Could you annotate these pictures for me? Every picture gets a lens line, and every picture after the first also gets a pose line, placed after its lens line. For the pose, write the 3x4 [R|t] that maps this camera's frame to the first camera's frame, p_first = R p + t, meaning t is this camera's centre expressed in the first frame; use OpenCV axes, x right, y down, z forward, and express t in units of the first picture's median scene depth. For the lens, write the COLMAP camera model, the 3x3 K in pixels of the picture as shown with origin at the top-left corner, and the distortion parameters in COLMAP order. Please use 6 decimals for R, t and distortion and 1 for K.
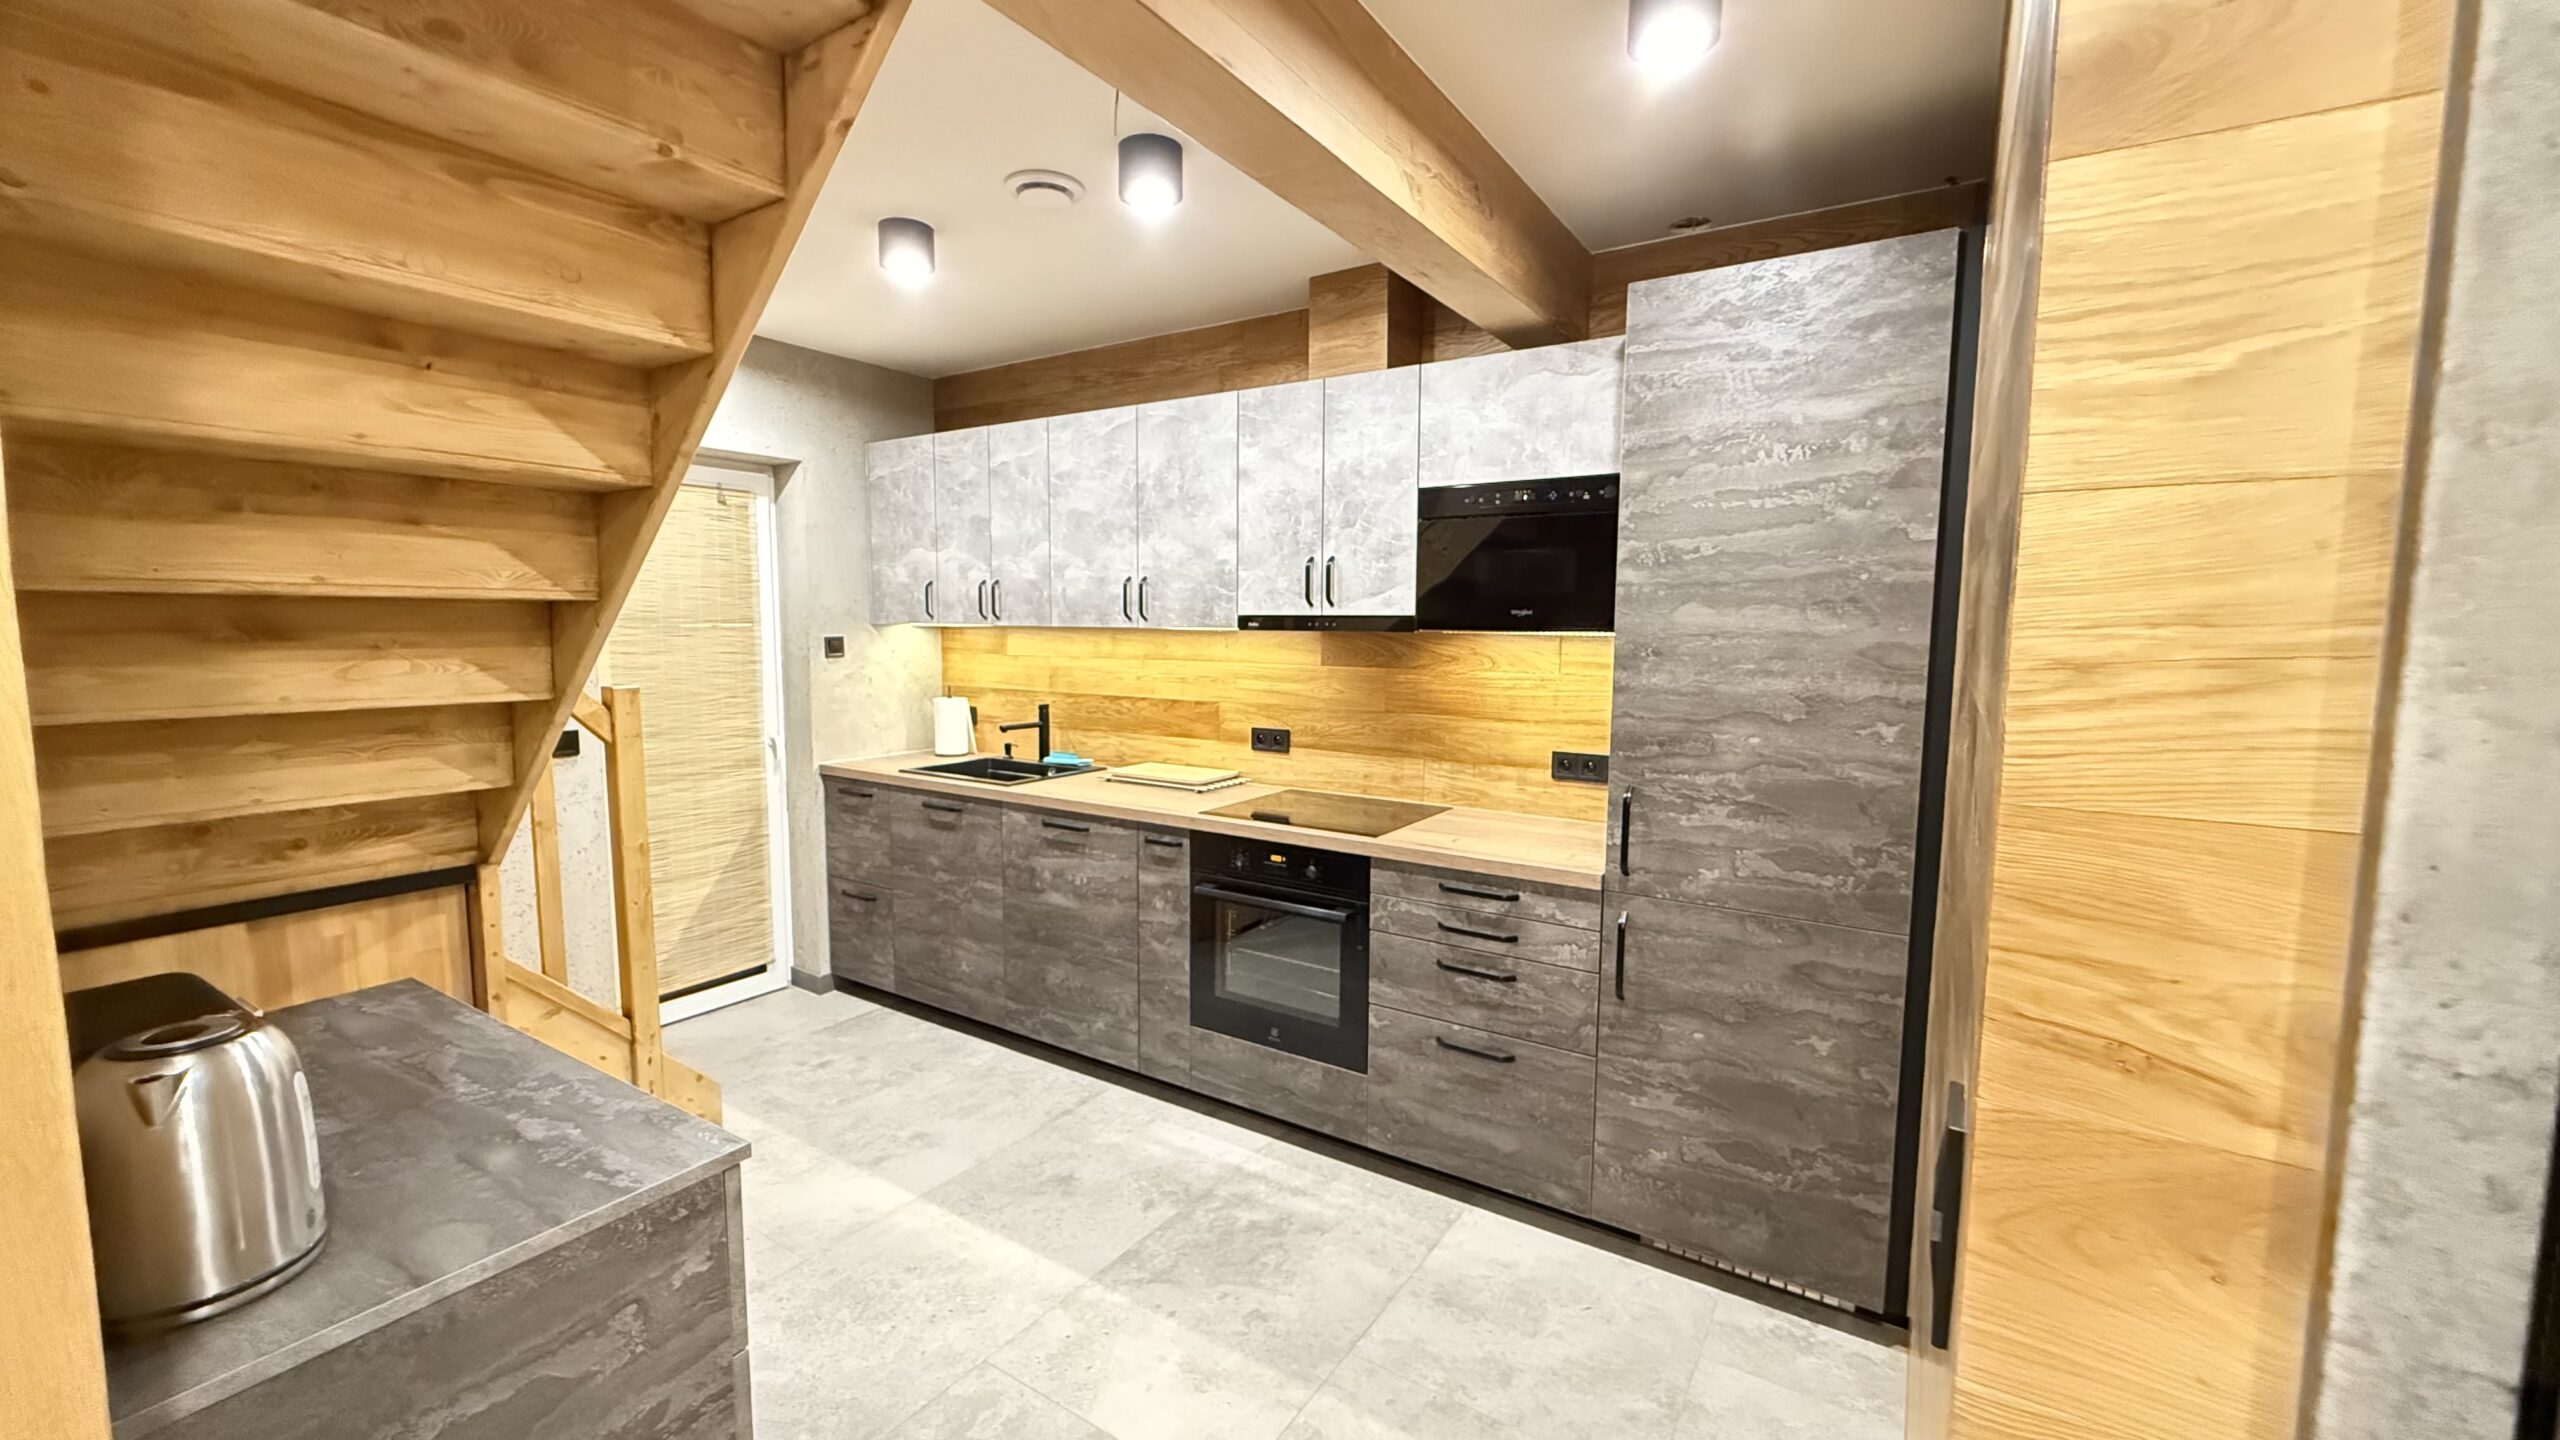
lens RADIAL K [[1015.1, 0, 1273.4], [0, 1015.1, 717.7], [0, 0, 1]] dist [-0.001453, 0.000667]
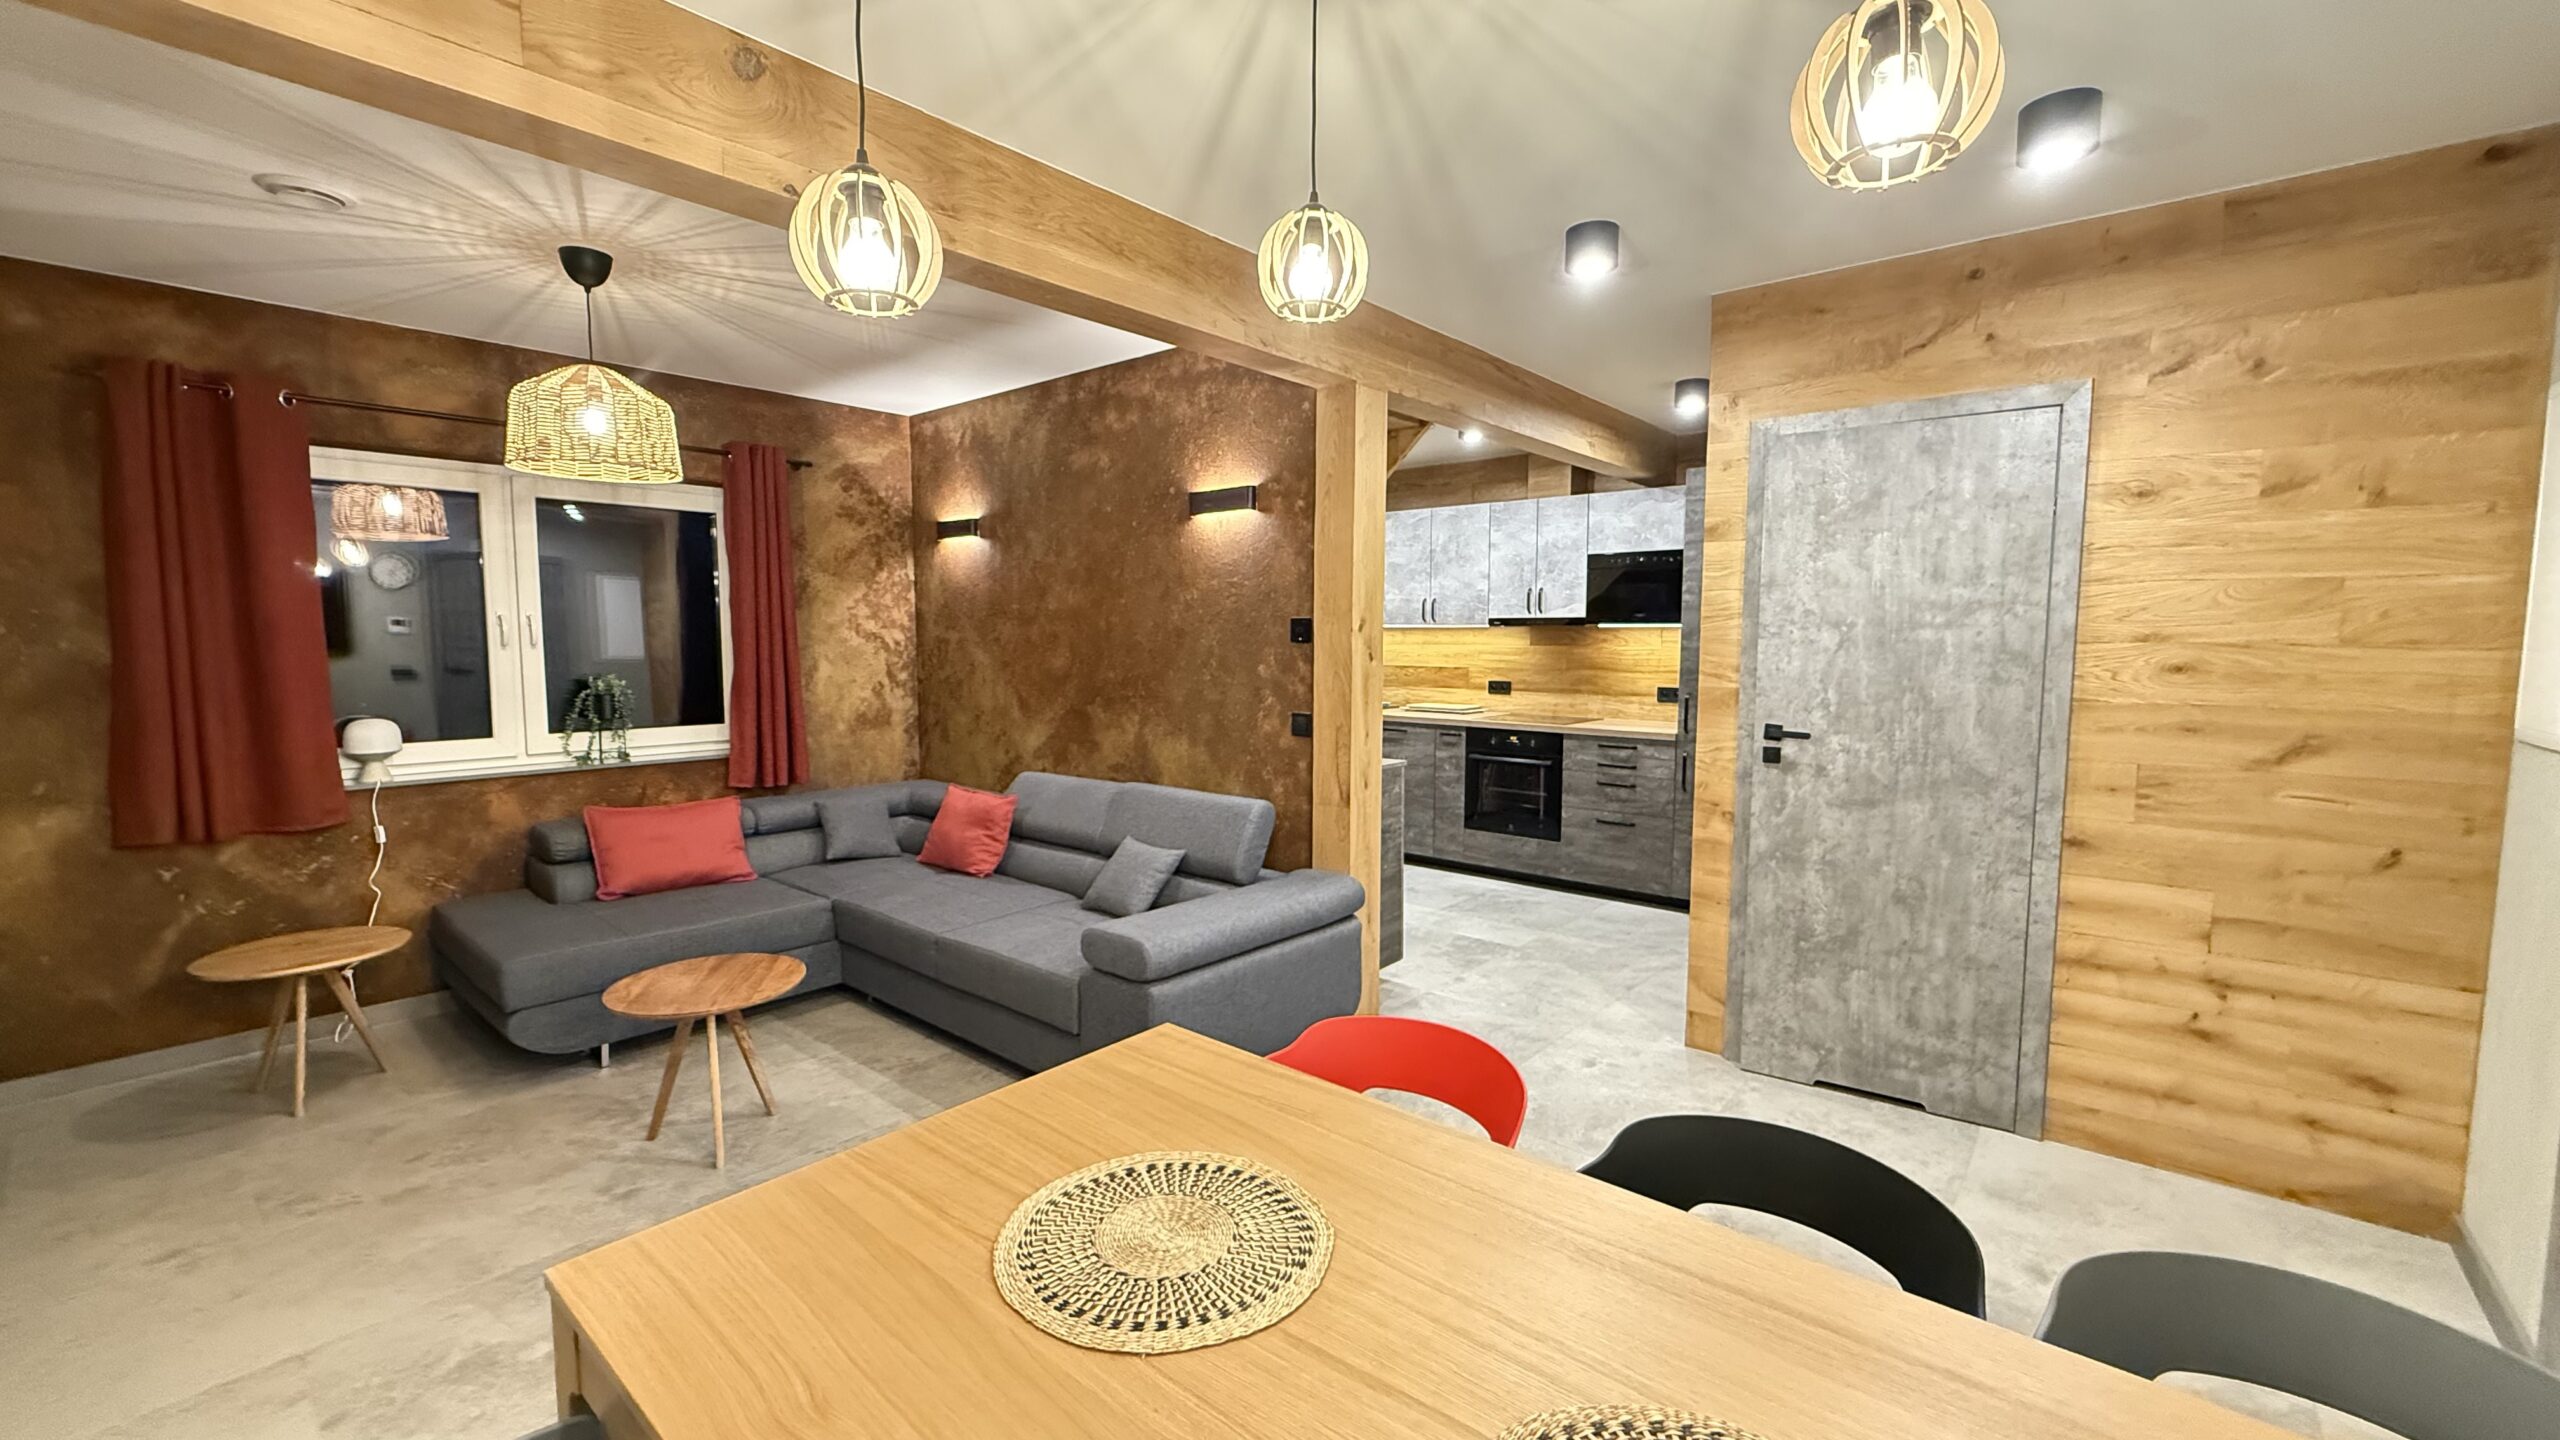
lens RADIAL K [[1015.1, 0, 1264.1], [0, 1015.1, 721.9], [0, 0, 1]] dist [-0.001453, 0.000667]
pose [[0.990082, 0.005290, -0.140390, -0.194811], [-0.006741, 0.999929, -0.009866, 0.123594], [0.140327, 0.010715, 0.990047, -1.014094]]
